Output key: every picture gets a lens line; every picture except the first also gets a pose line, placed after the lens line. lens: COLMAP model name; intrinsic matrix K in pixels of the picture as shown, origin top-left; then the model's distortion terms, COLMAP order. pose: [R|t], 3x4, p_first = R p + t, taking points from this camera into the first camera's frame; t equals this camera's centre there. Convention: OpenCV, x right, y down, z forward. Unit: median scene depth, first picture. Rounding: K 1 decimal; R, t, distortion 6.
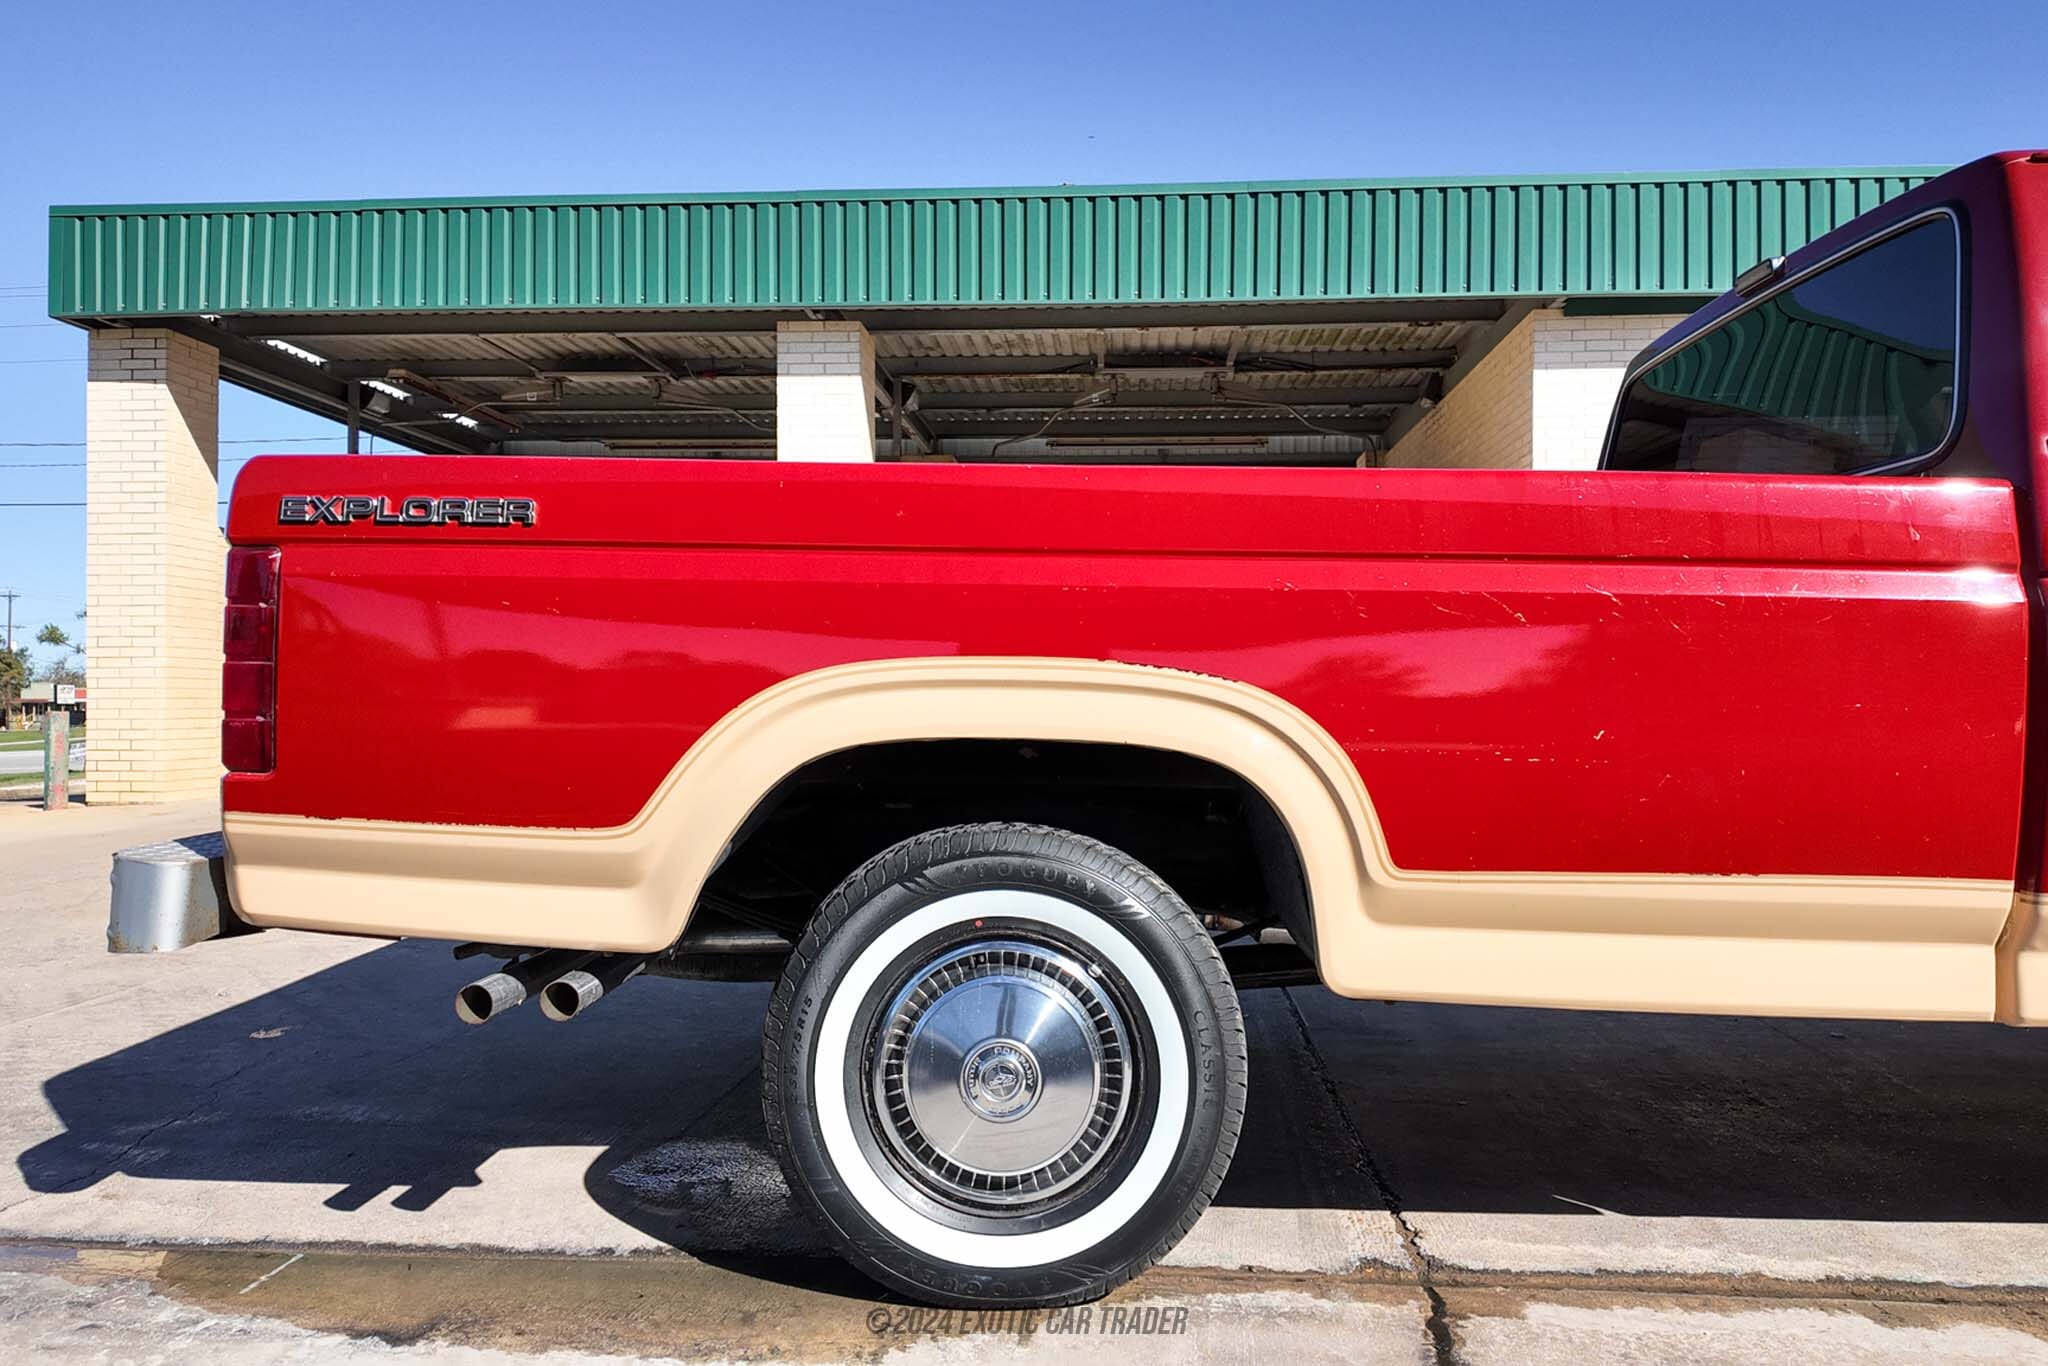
lens RADIAL K [[1362.7, 0, 1078.0], [0, 1362.7, 662.0], [0, 0, 1]] dist [0.095887, -0.116595]
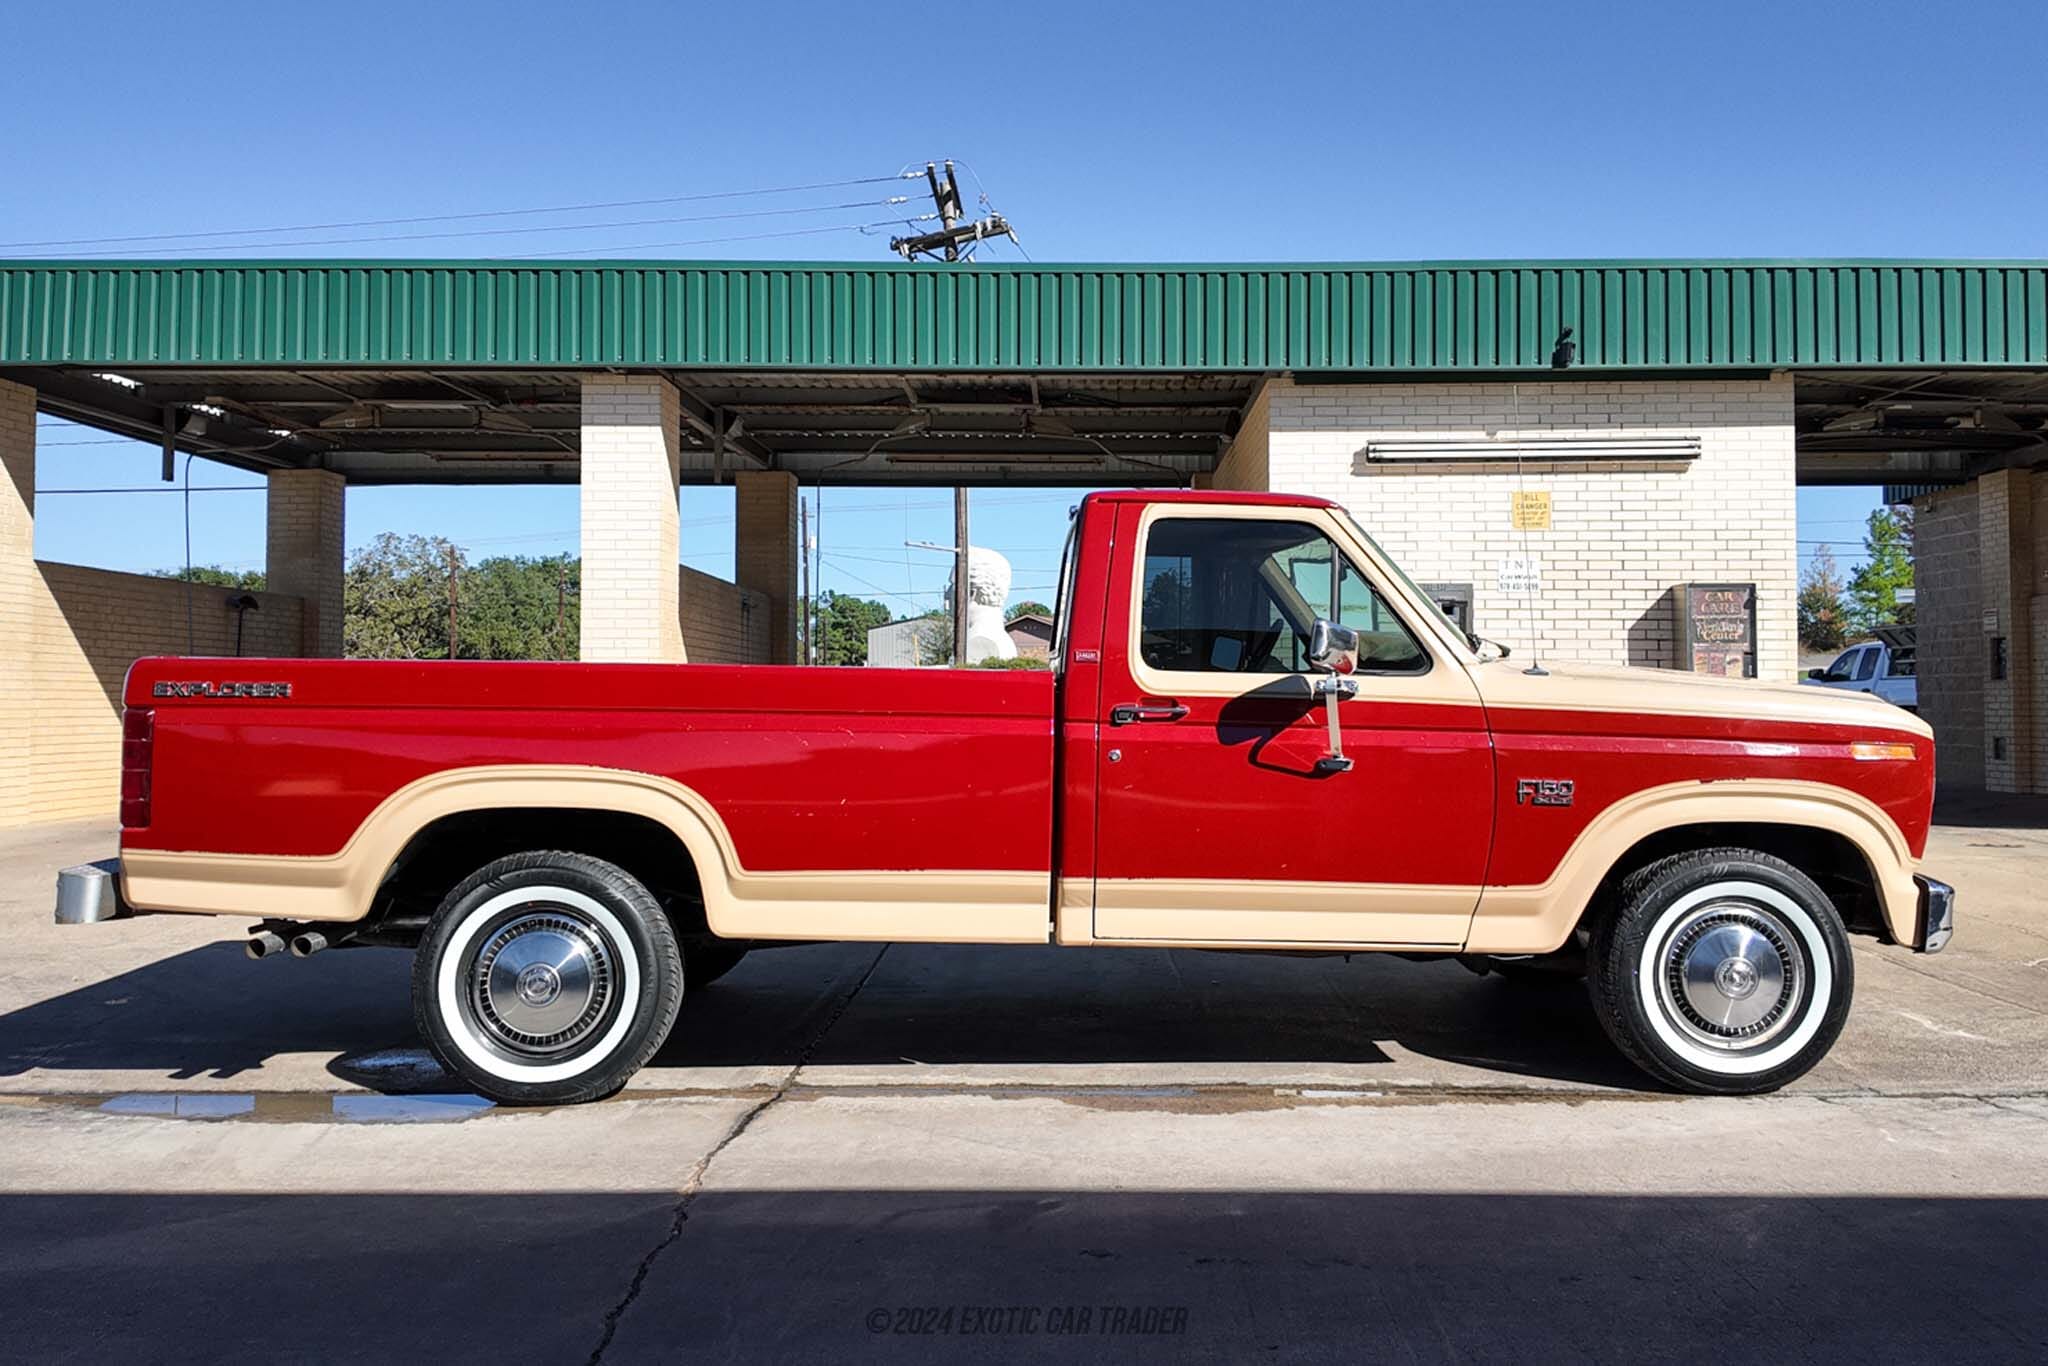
lens RADIAL K [[1519.8, 0, 1088.8], [0, 1519.8, 624.2], [0, 0, 1]] dist [0.071912, -0.093364]
pose [[0.998036, -0.000983, 0.062635, 0.529278], [0.002459, 0.999721, -0.023494, -0.134970], [-0.062594, 0.023602, 0.997760, -1.099698]]
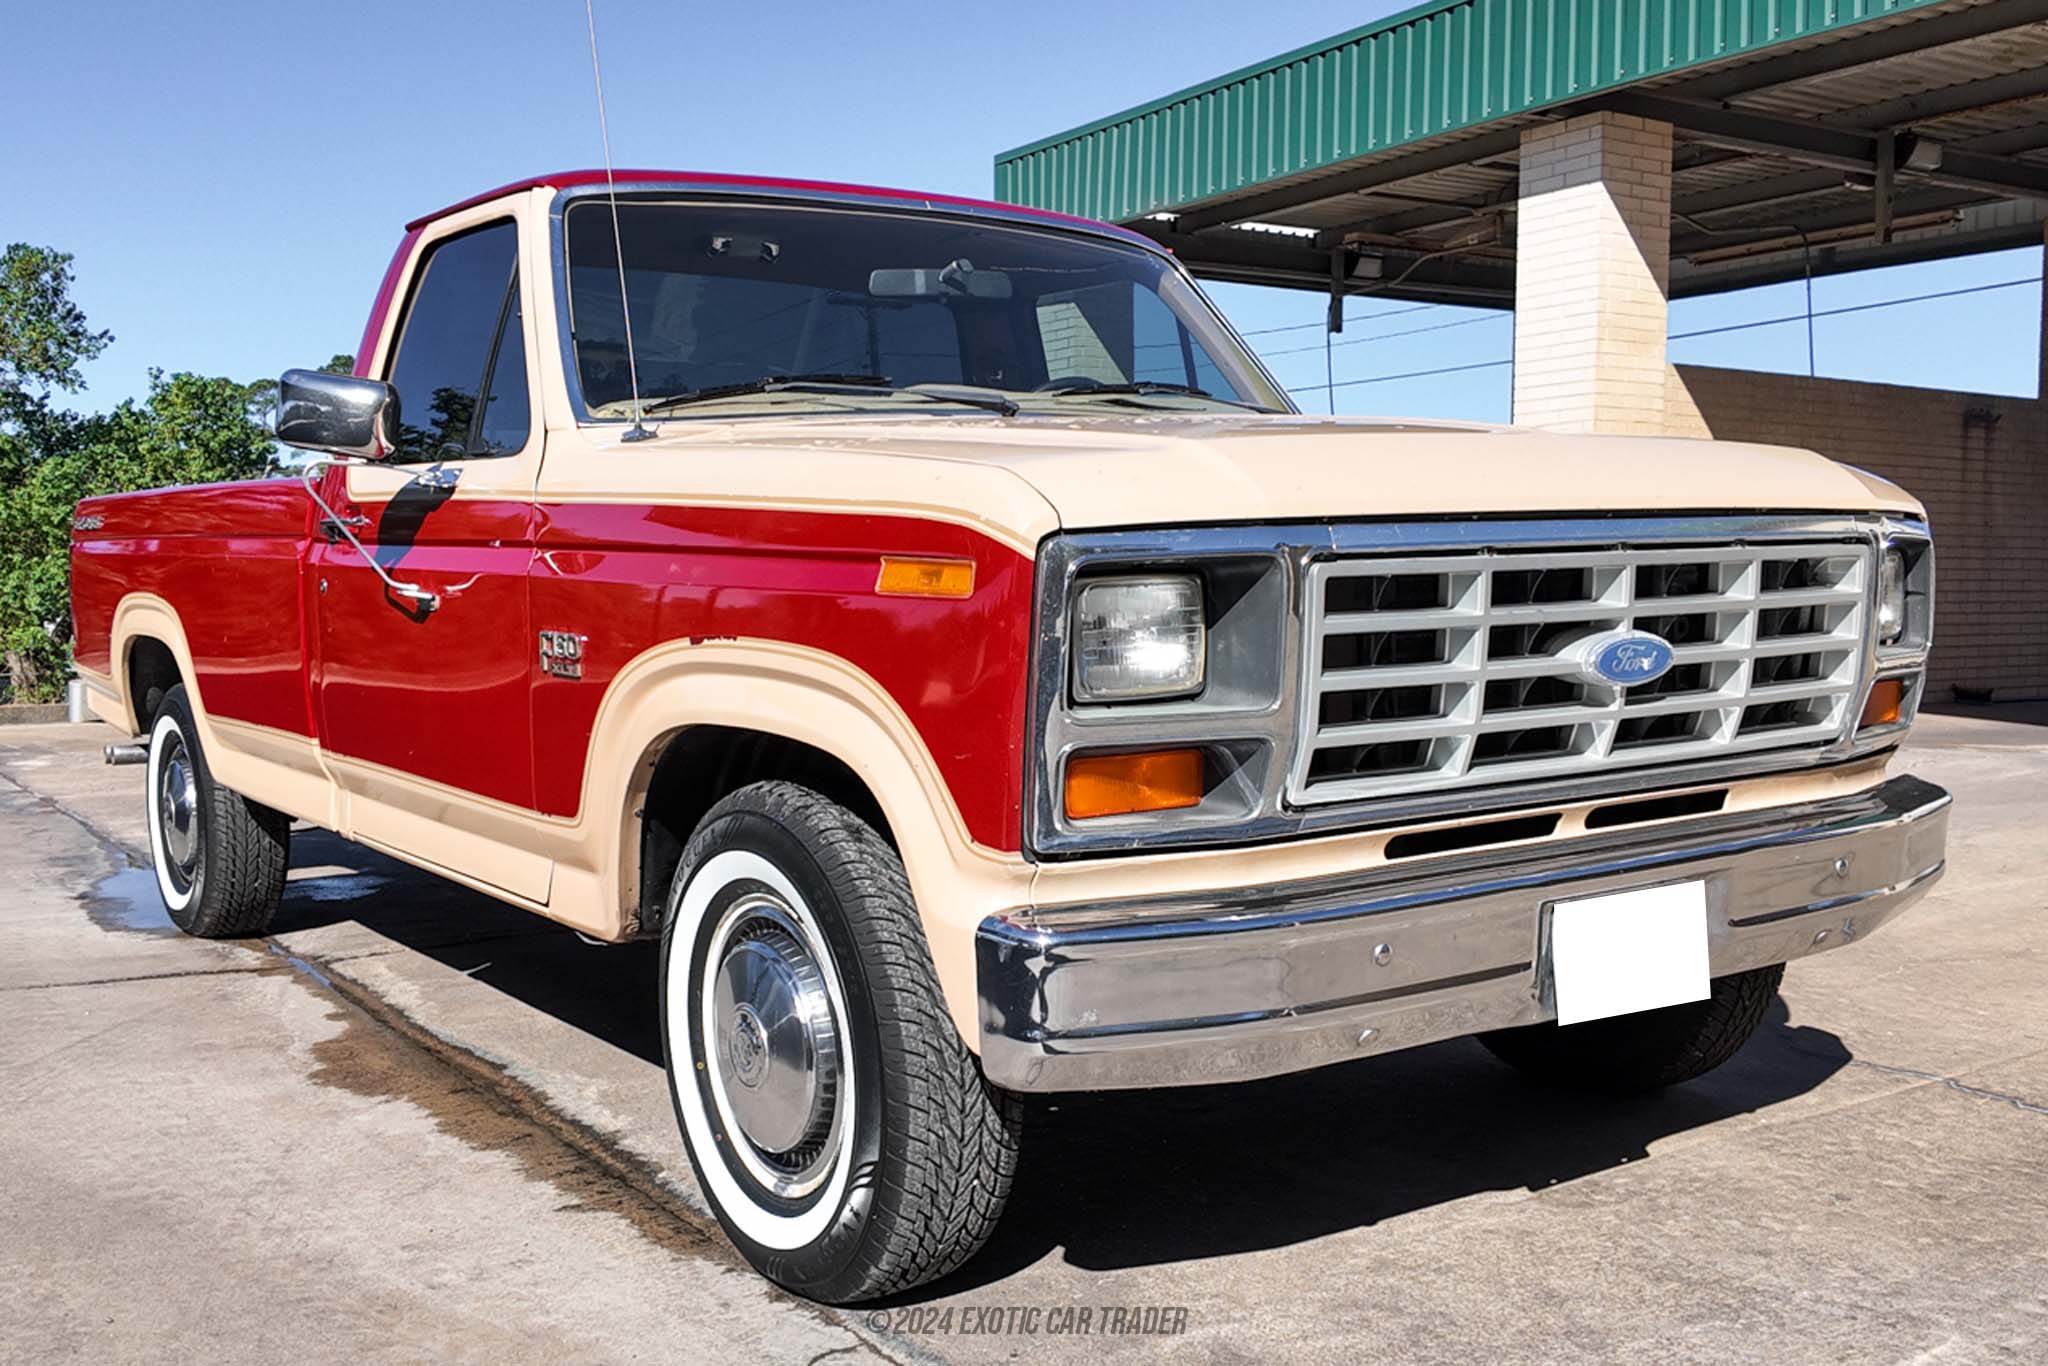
lens RADIAL K [[1849.5, 0, 1023.6], [0, 1849.5, 711.8], [0, 0, 1]] dist [0.069517, -0.005383]
pose [[0.632775, 0.046259, -0.772952, 2.489874], [0.026954, 0.996293, 0.081691, -0.019924], [0.773866, -0.072526, 0.629183, 0.272195]]
